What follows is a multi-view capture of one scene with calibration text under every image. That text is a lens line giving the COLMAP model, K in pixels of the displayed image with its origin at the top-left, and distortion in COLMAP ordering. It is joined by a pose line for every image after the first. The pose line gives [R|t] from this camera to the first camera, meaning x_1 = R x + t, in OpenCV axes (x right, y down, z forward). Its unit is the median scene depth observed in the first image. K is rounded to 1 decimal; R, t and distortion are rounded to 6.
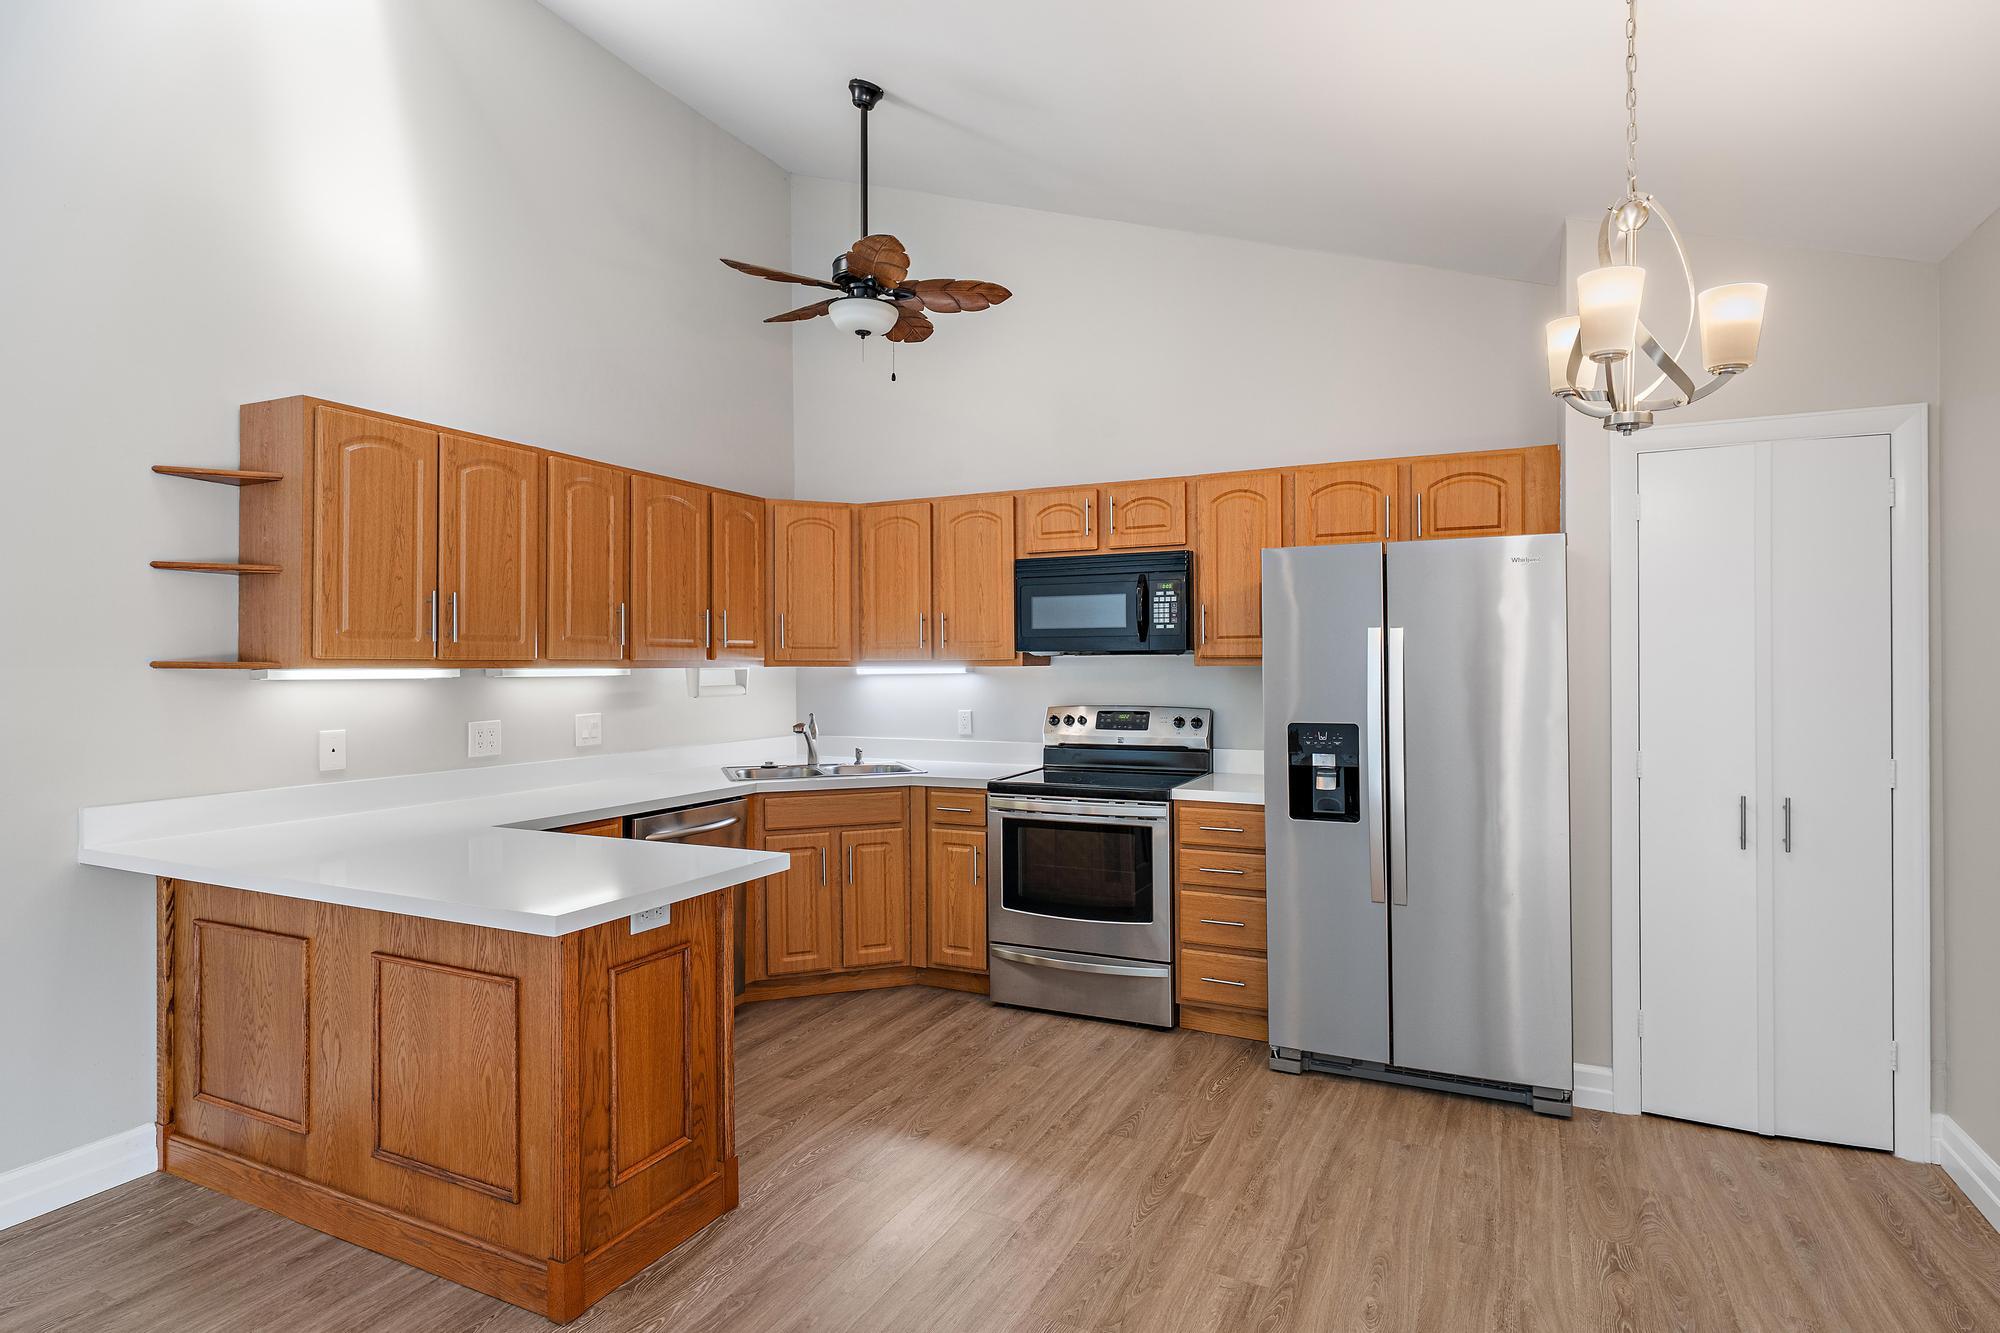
lens RADIAL K [[1027.3, 0, 1002.2], [0, 1027.3, 660.7], [0, 0, 1]] dist [0.000416, 0.000070]
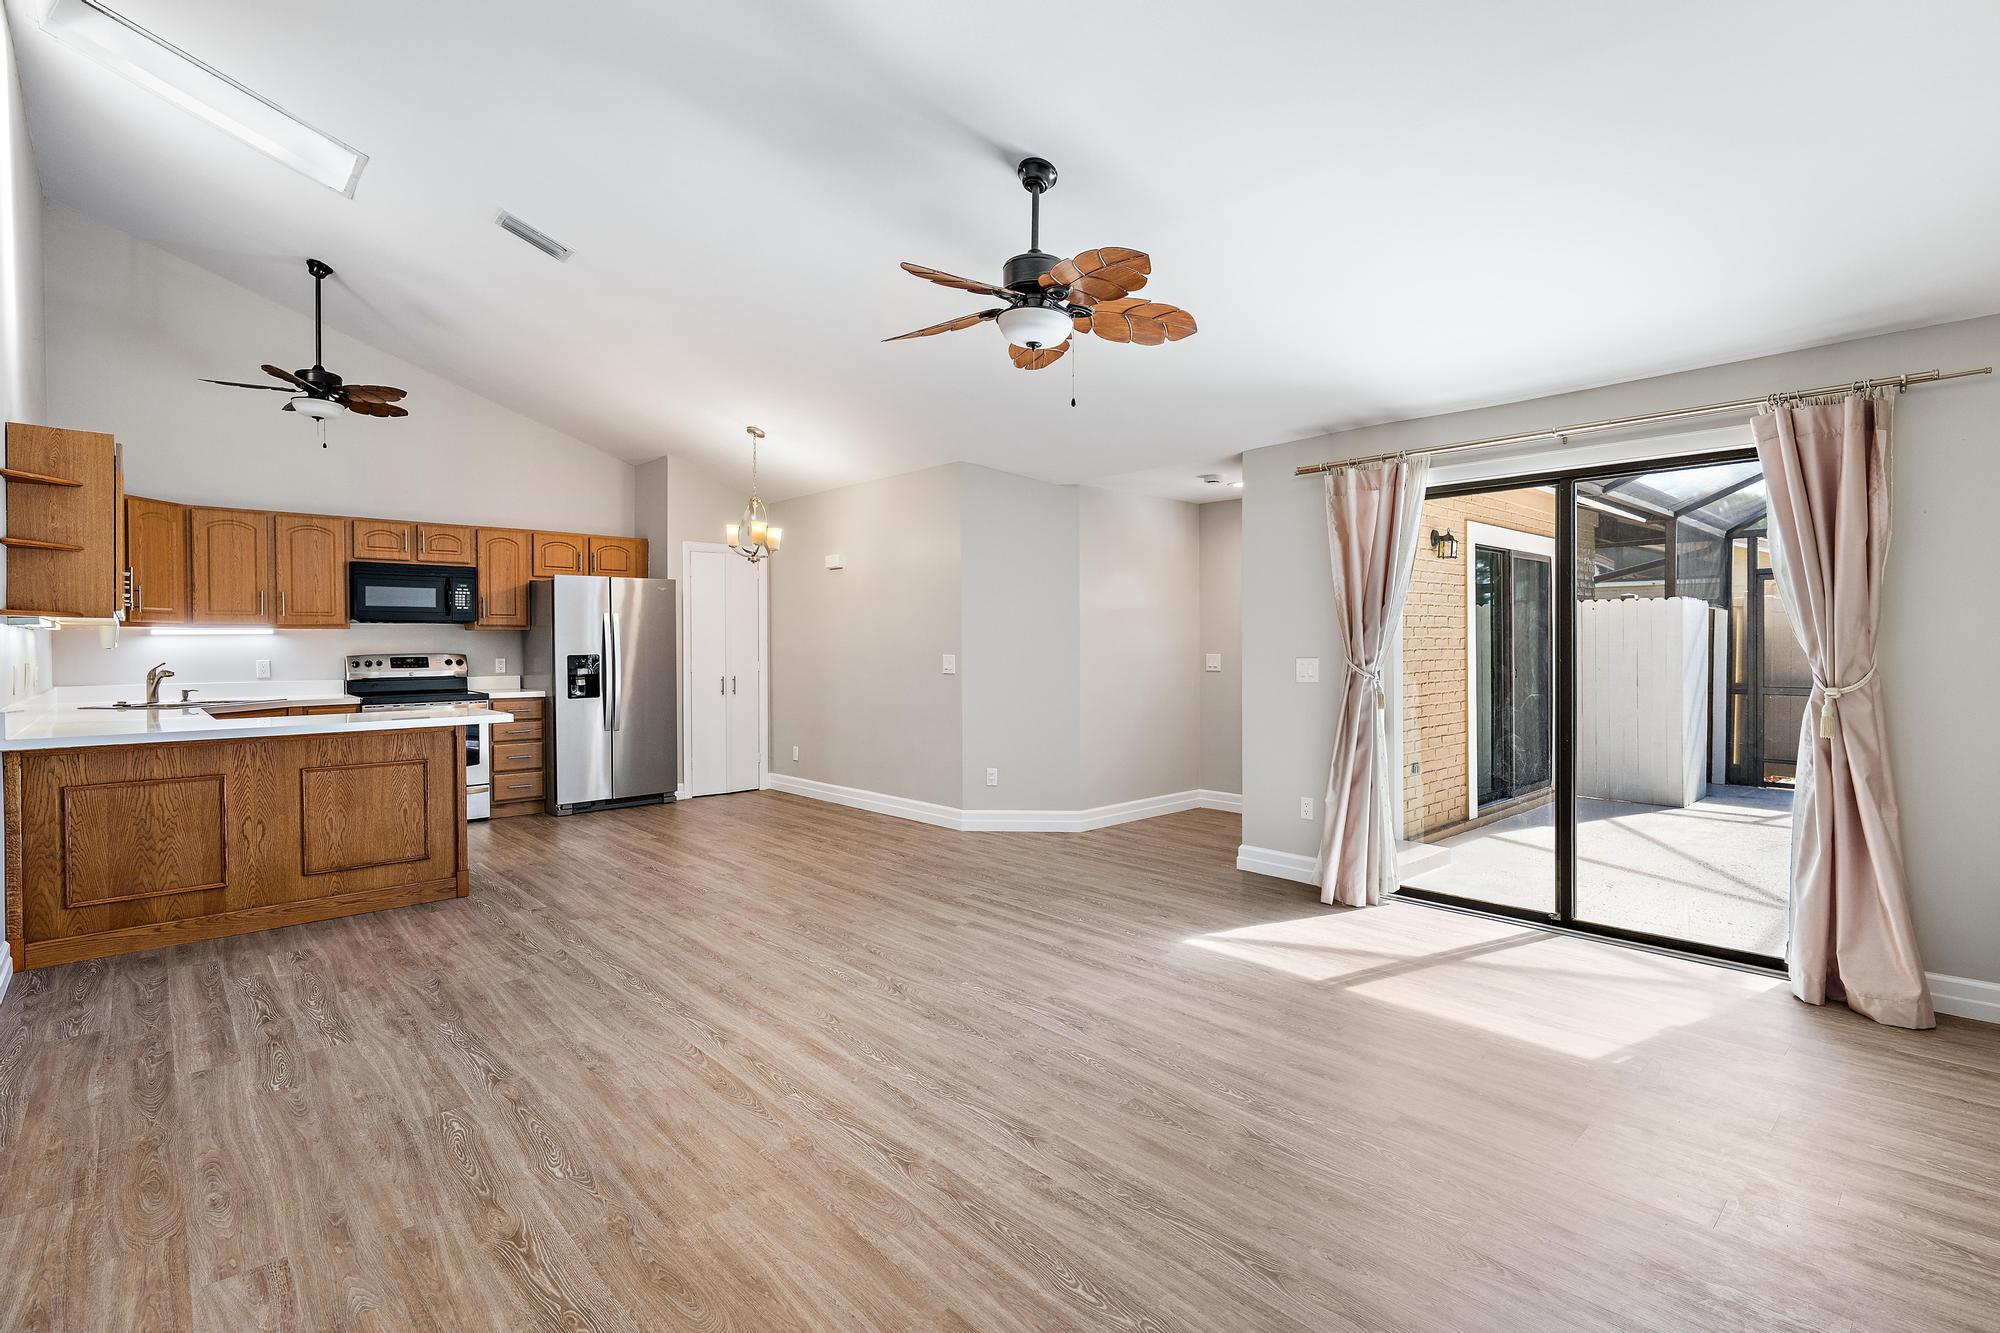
lens RADIAL K [[931.2, 0, 1004.5], [0, 931.2, 653.4], [0, 0, 1]] dist [-0.004438, 0.000673]
pose [[0.361185, -0.007400, 0.932465, -1.010255], [0.000591, 0.999970, 0.007706, 0.034335], [-0.932494, -0.002232, 0.361178, -0.478735]]
